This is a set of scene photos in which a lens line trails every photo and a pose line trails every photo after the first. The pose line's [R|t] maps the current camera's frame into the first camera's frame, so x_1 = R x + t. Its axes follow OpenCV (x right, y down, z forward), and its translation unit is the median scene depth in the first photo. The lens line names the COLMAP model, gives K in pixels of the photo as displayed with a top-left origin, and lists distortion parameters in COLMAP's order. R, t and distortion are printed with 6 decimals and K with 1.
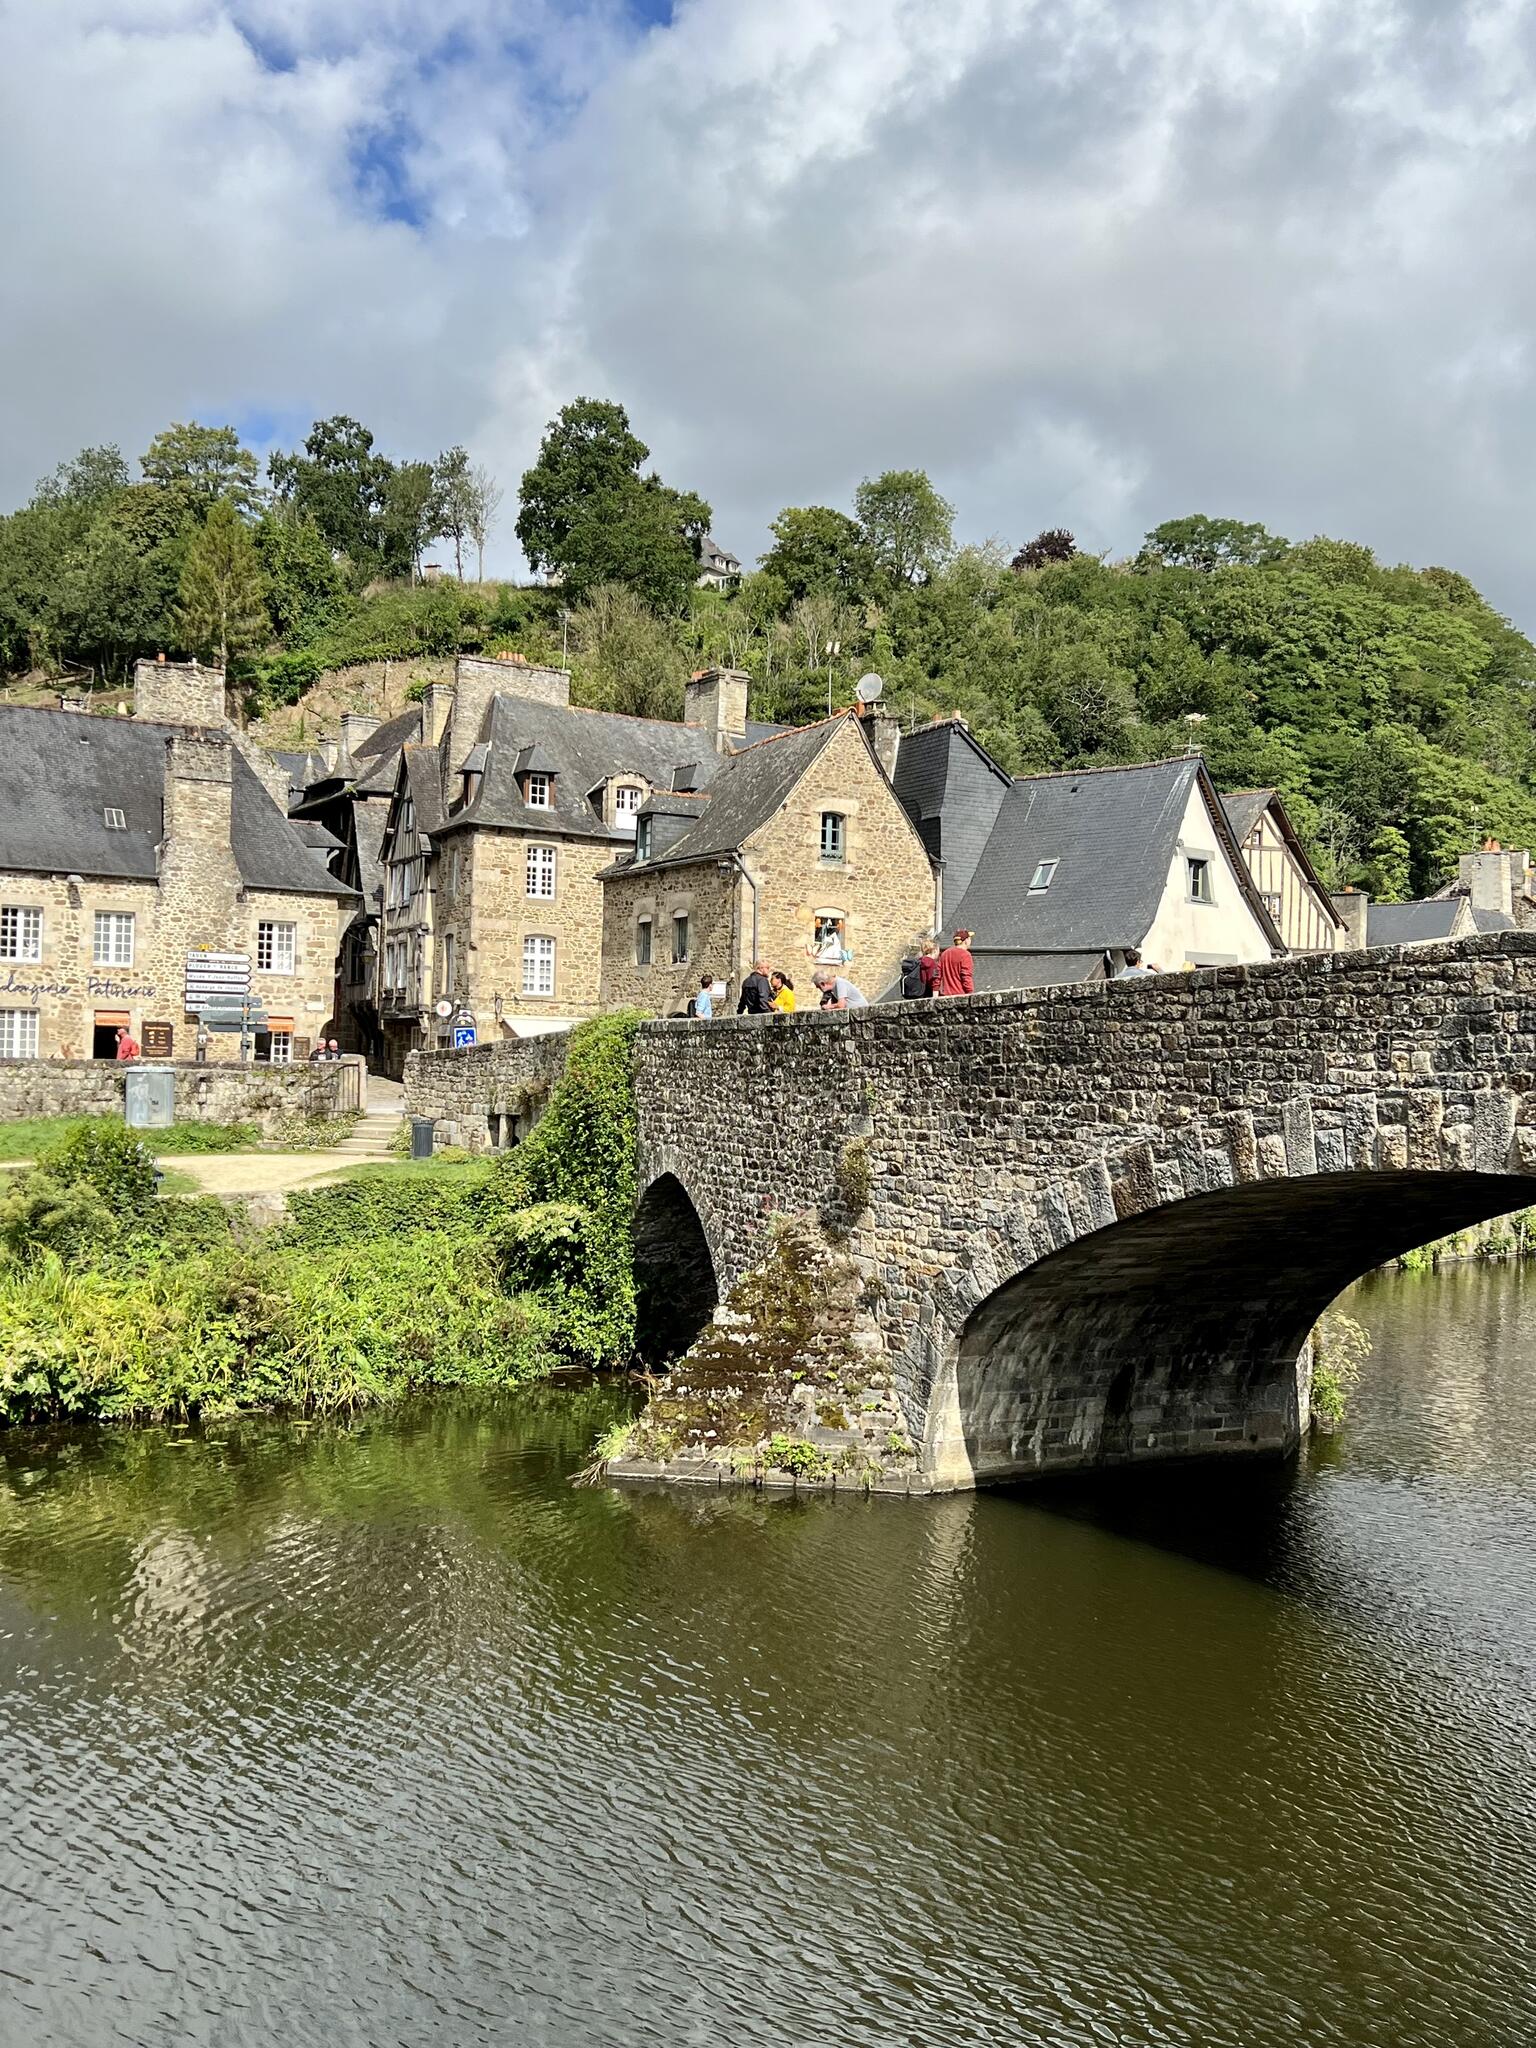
lens RADIAL K [[1995.5, 0, 748.0], [0, 1995.5, 1017.9], [0, 0, 1]] dist [0.065673, 0.000000]
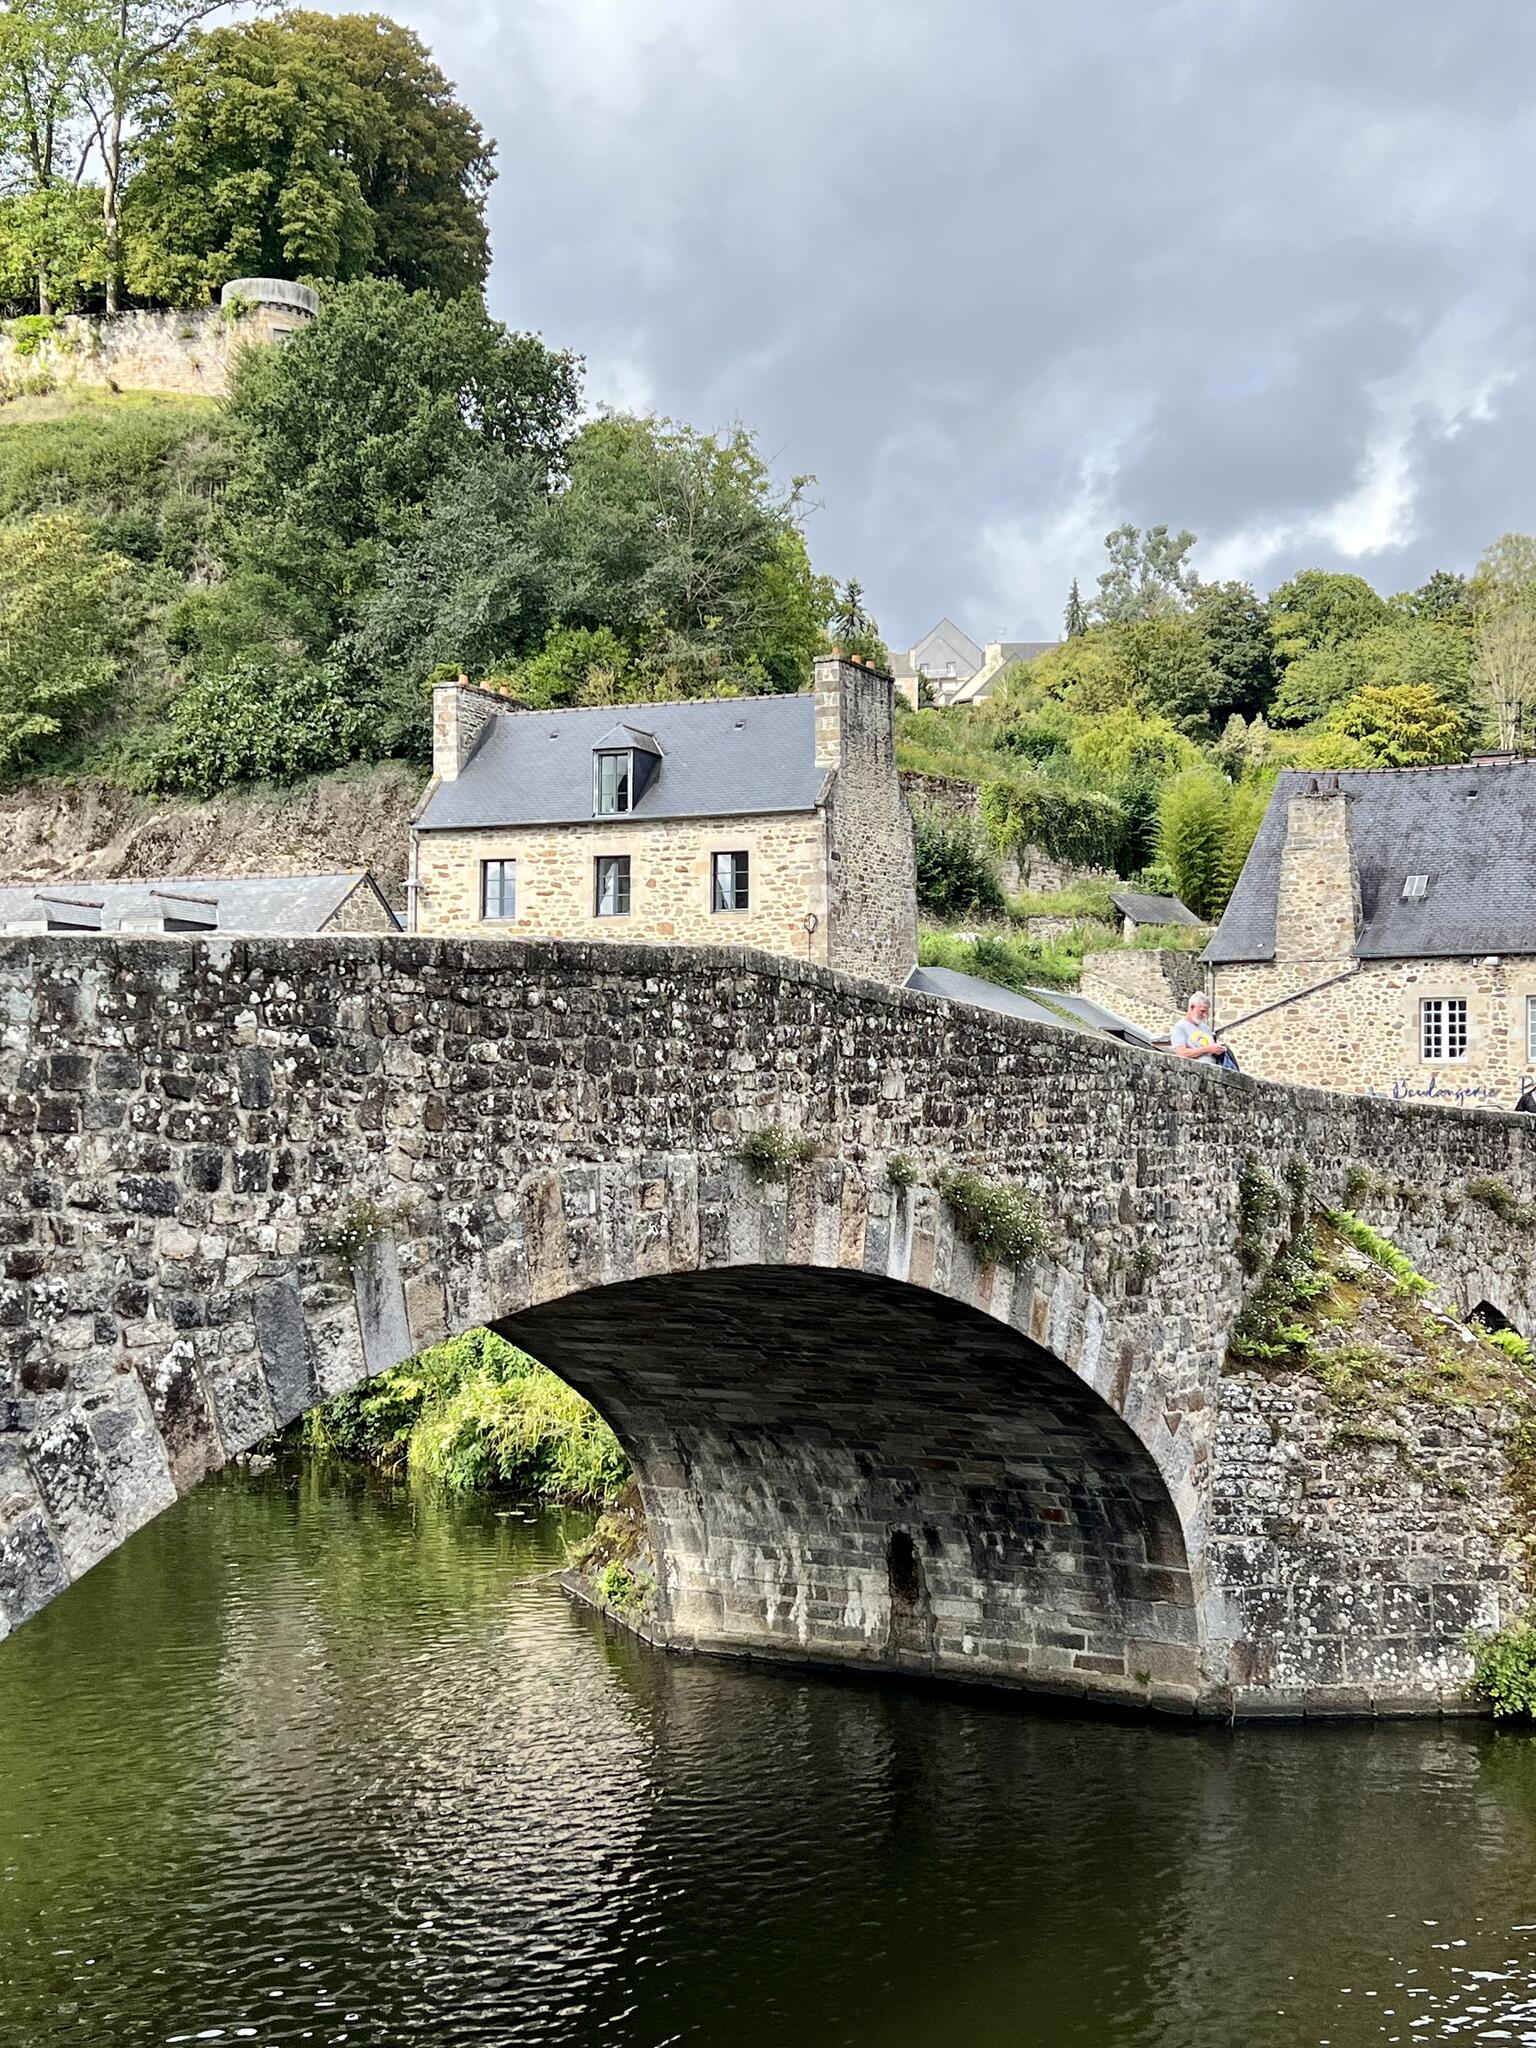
lens RADIAL K [[2542.1, 0, 768.8], [0, 2542.1, 1023.9], [0, 0, 1]] dist [0.021740, 0.000000]
pose [[0.478448, -0.065077, -0.875701, 0.990078], [0.019422, 0.997790, -0.063539, 0.041764], [0.877901, 0.013392, 0.478655, 0.486268]]
